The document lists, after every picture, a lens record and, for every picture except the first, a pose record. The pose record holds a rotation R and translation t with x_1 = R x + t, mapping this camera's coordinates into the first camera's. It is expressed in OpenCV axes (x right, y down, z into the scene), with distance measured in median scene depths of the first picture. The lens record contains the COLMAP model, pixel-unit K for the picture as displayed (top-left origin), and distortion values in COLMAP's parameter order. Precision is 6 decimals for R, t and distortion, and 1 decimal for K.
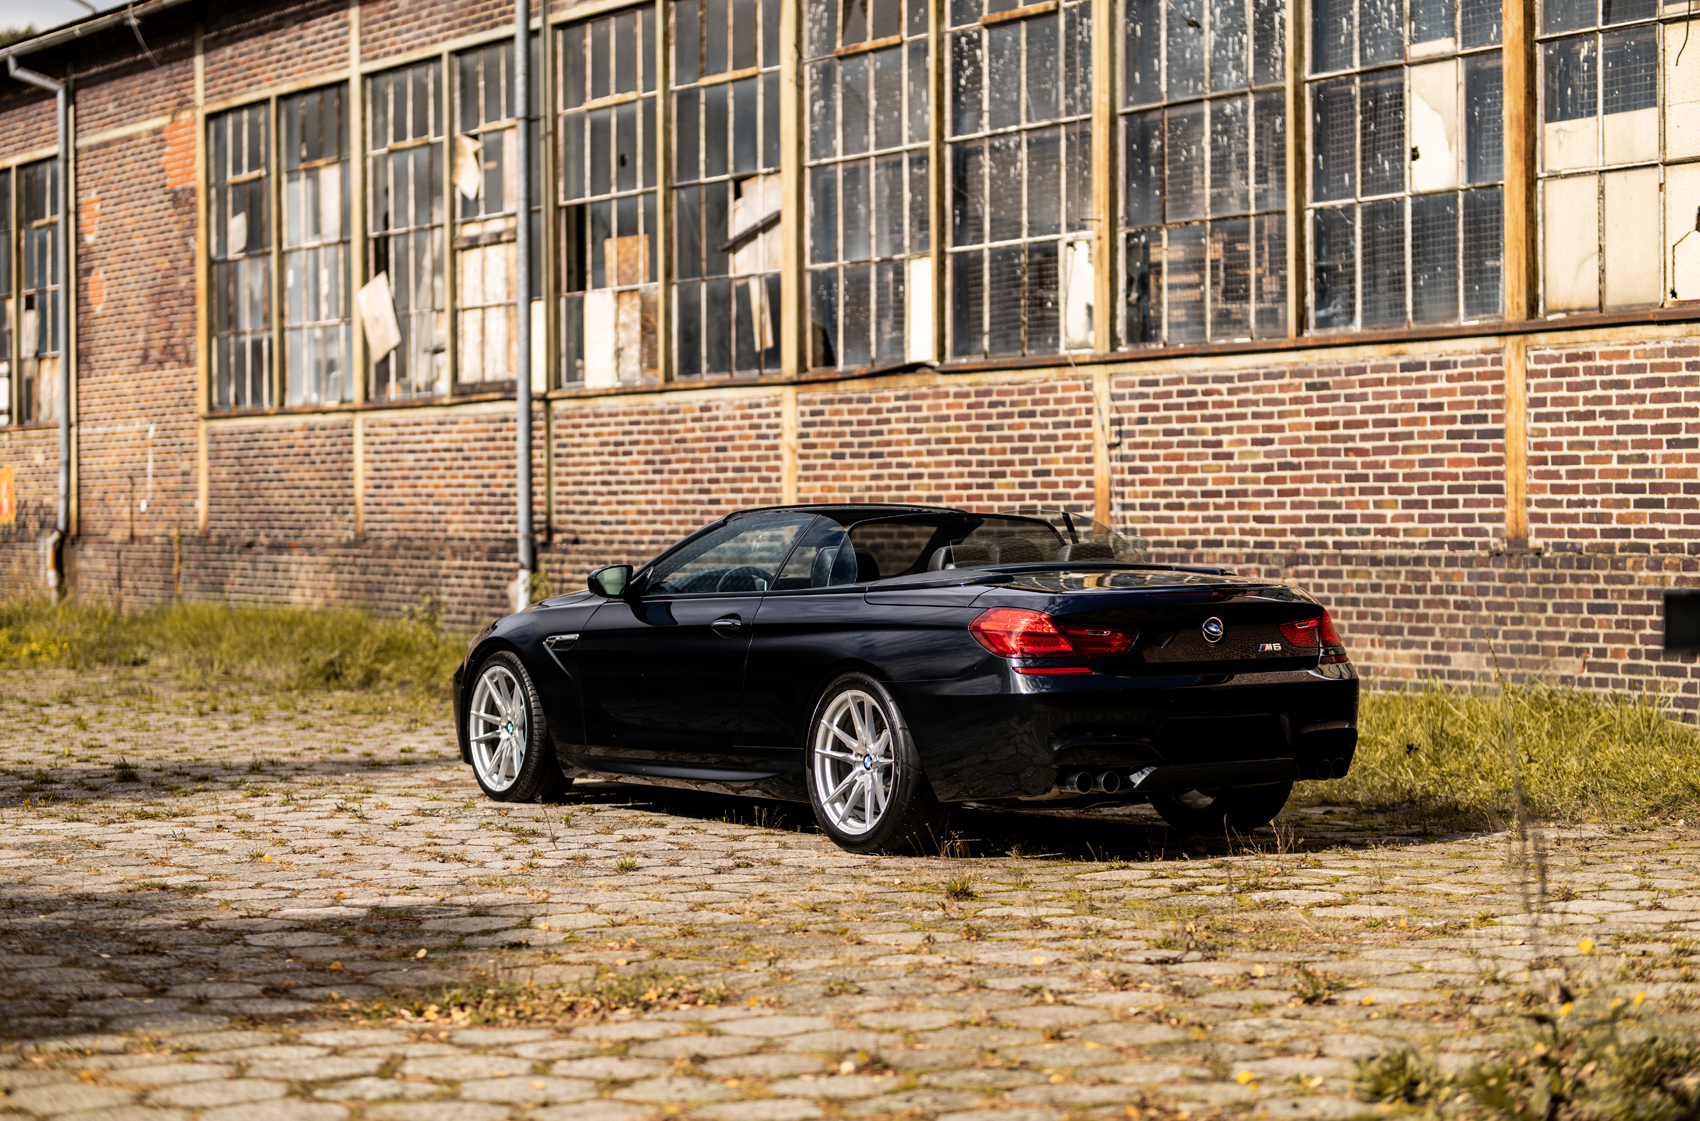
lens RADIAL K [[3974.0, 0, 852.9], [0, 3974.0, 551.4], [0, 0, 1]] dist [-0.033734, 0.000000]
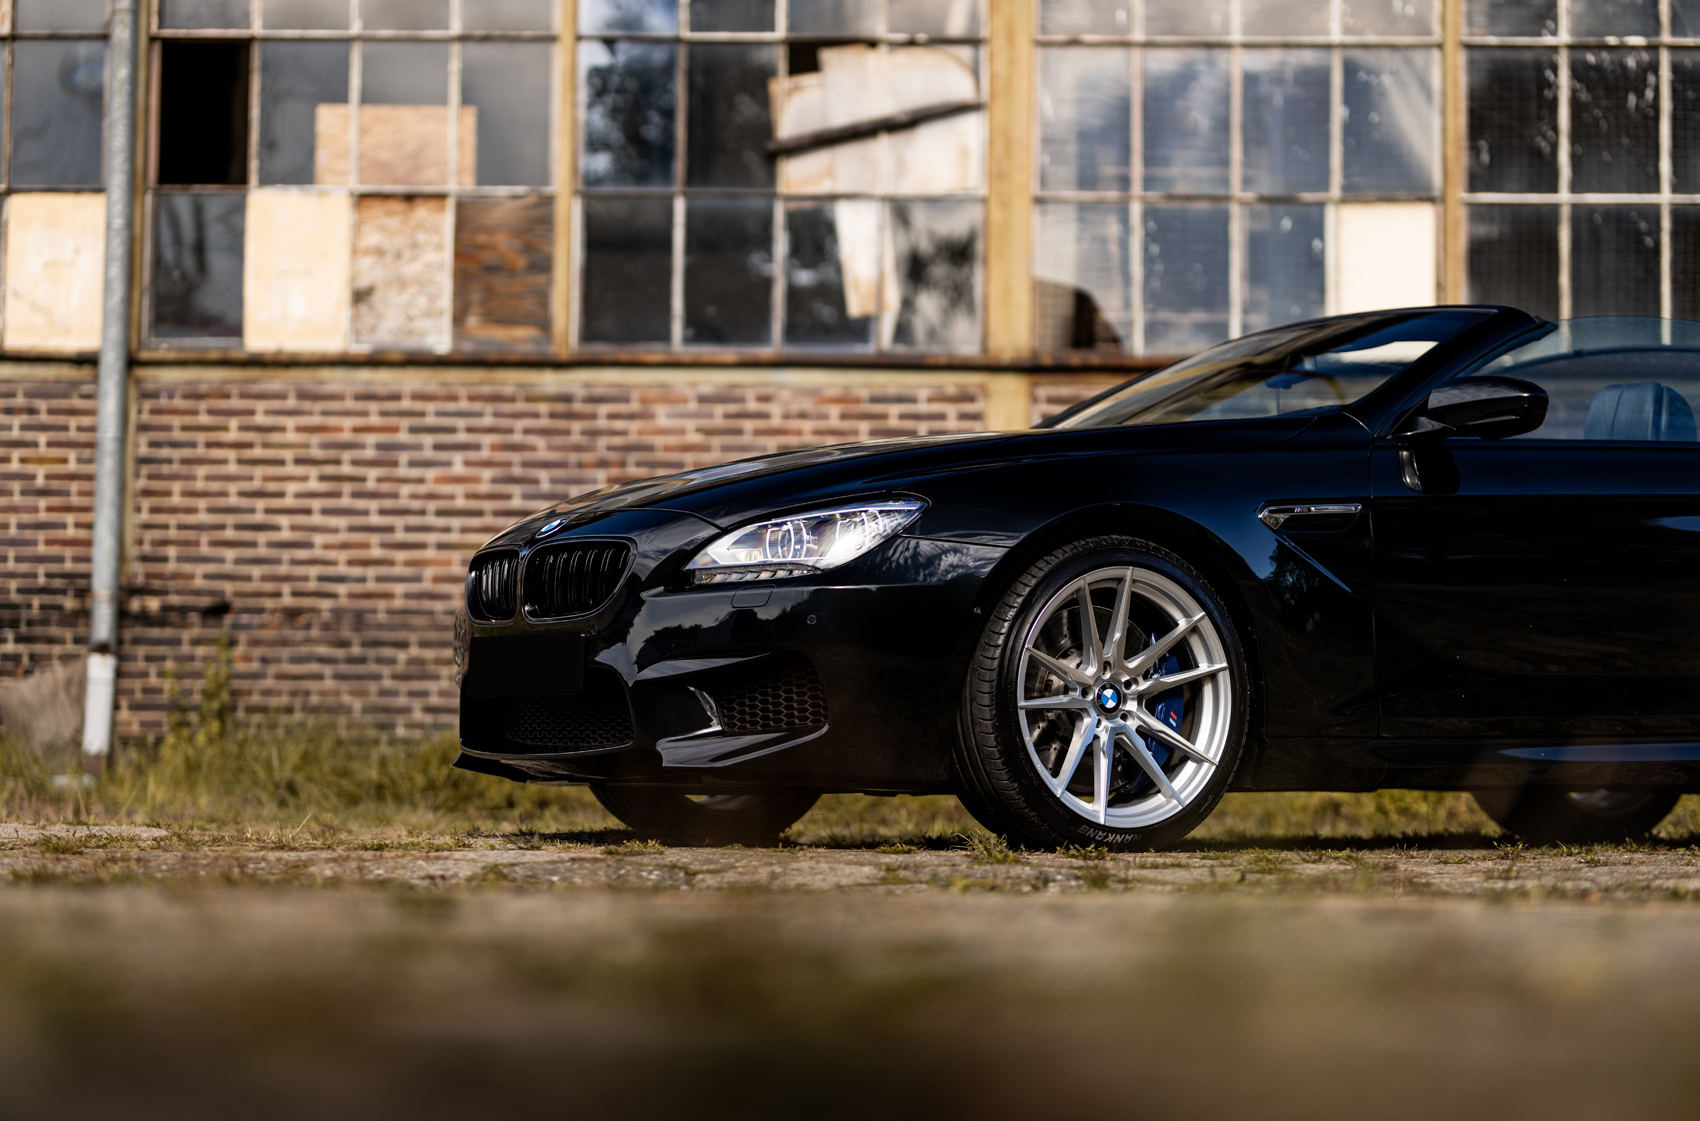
lens RADIAL K [[3974.0, 0, 838.5], [0, 3974.0, 550.0], [0, 0, 1]] dist [-0.033734, 0.000000]
pose [[0.513353, 0.087388, 0.853717, -0.733525], [-0.006140, 0.995150, -0.098173, 0.063732], [-0.858156, 0.045156, 0.511400, 0.885882]]
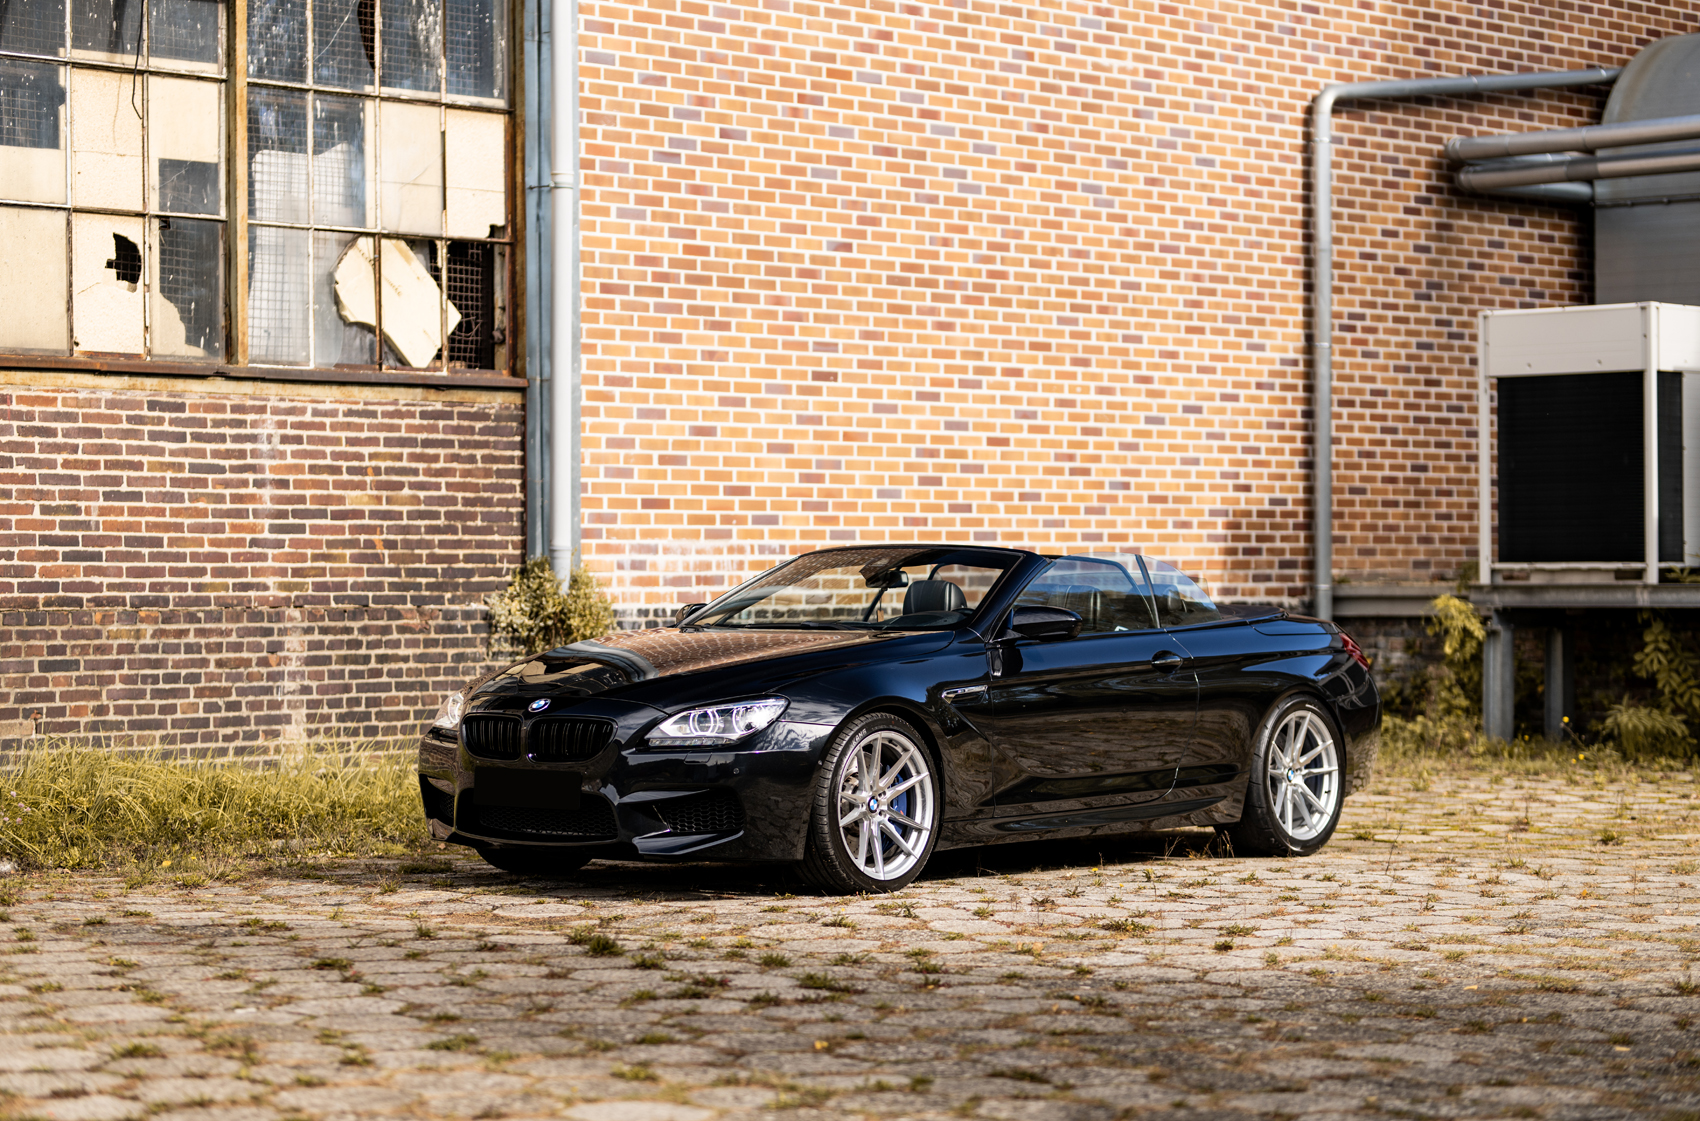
lens RADIAL K [[3974.0, 0, 900.6], [0, 3974.0, 529.9], [0, 0, 1]] dist [-0.033734, 0.000000]
pose [[-0.318943, 0.019808, 0.947567, -0.717249], [0.016405, 0.999747, -0.015377, -0.000252], [-0.947632, 0.010640, -0.319188, 1.021692]]
